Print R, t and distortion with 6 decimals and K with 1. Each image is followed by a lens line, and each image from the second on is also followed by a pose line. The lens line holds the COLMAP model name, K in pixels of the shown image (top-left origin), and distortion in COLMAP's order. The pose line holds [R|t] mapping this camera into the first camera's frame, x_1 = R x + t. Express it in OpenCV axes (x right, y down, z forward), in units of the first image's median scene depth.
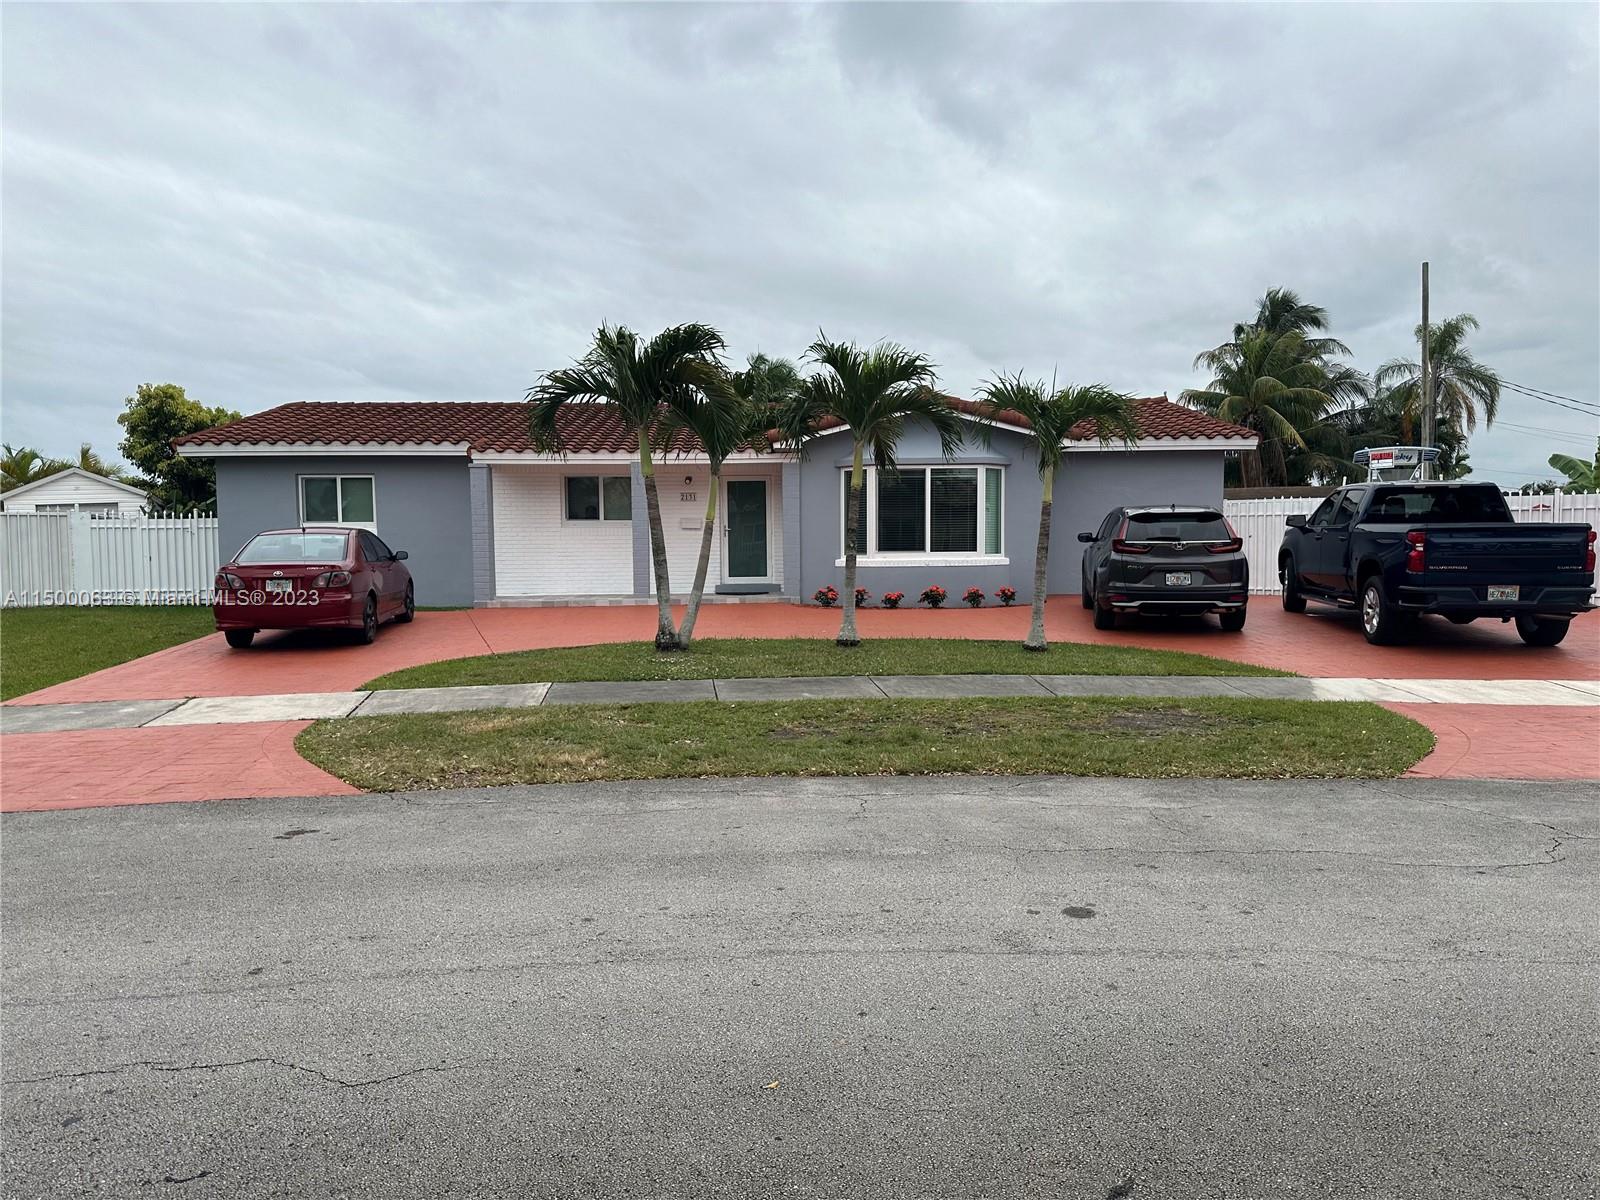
lens RADIAL K [[1126.4, 0, 800.0], [0, 1126.4, 600.0], [0, 0, 1]] dist [0.122508, -0.174817]
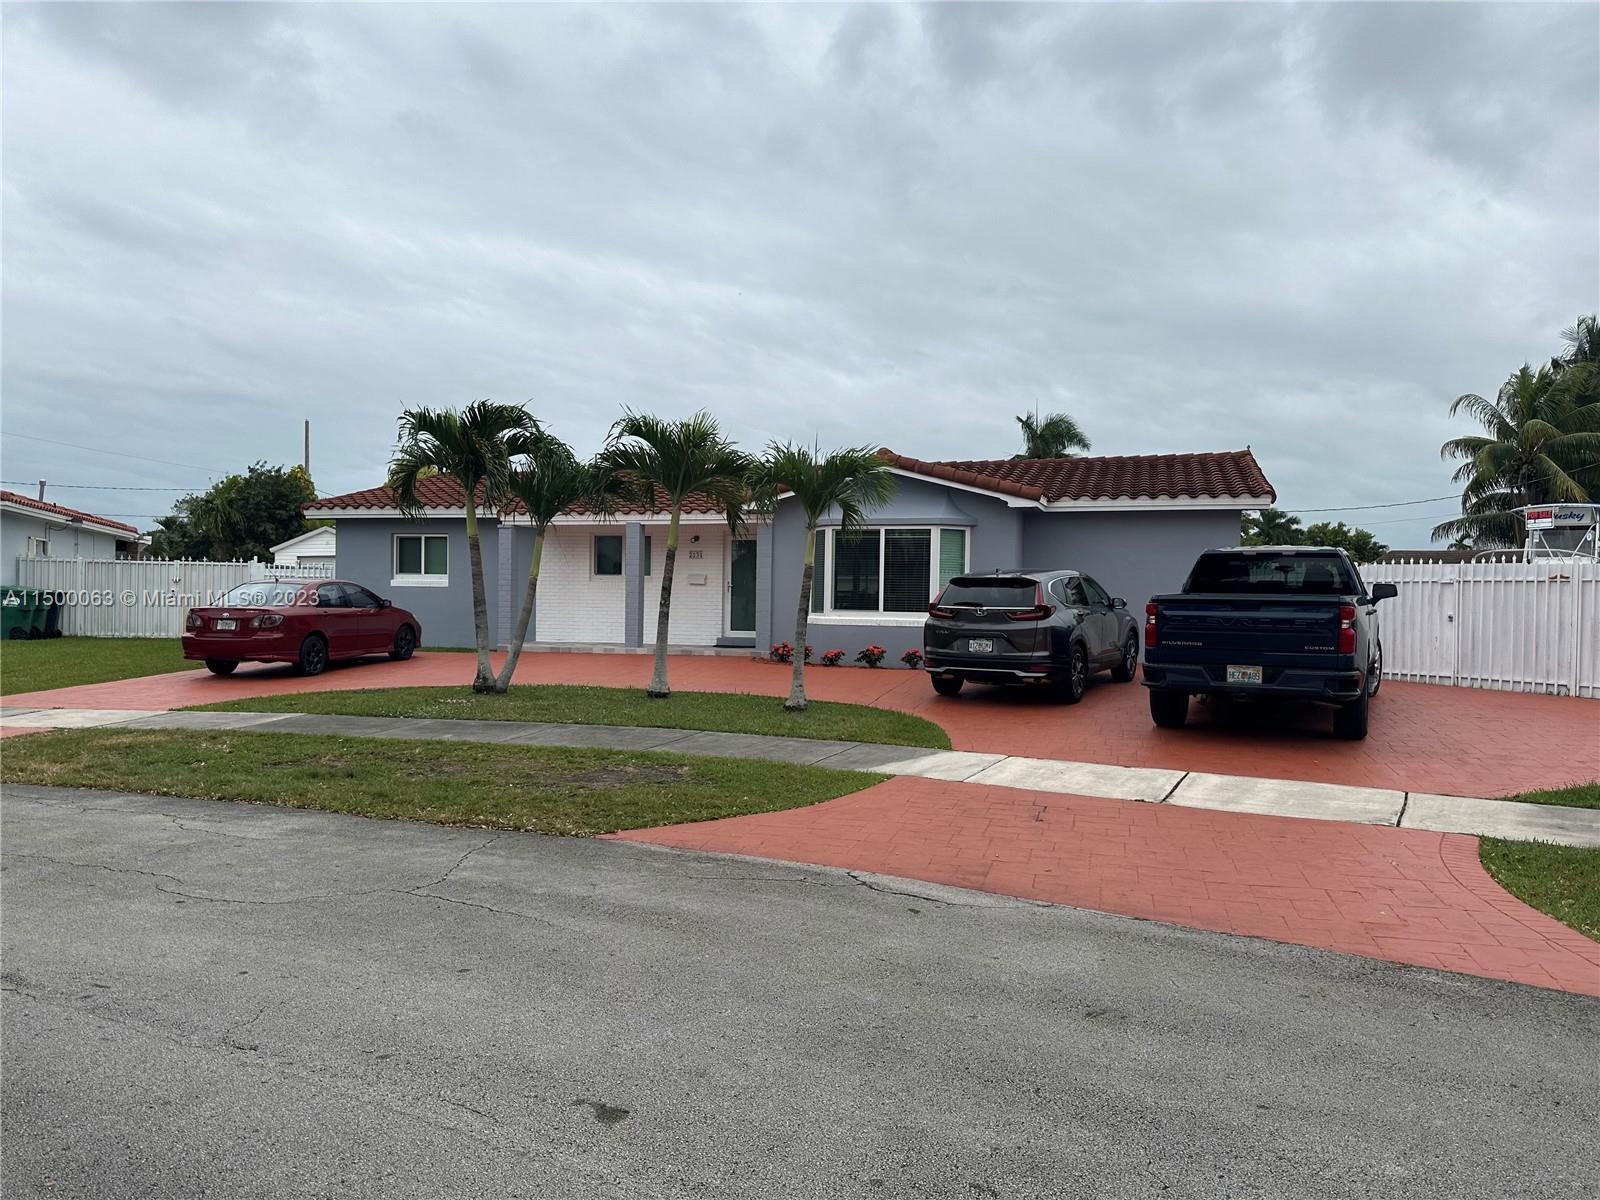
lens RADIAL K [[1126.4, 0, 800.0], [0, 1126.4, 600.0], [0, 0, 1]] dist [0.122508, -0.174817]
pose [[0.940821, 0.022669, -0.338144, 0.385505], [-0.038859, 0.998396, -0.041186, -0.008861], [0.336668, 0.051888, 0.940193, 0.032841]]
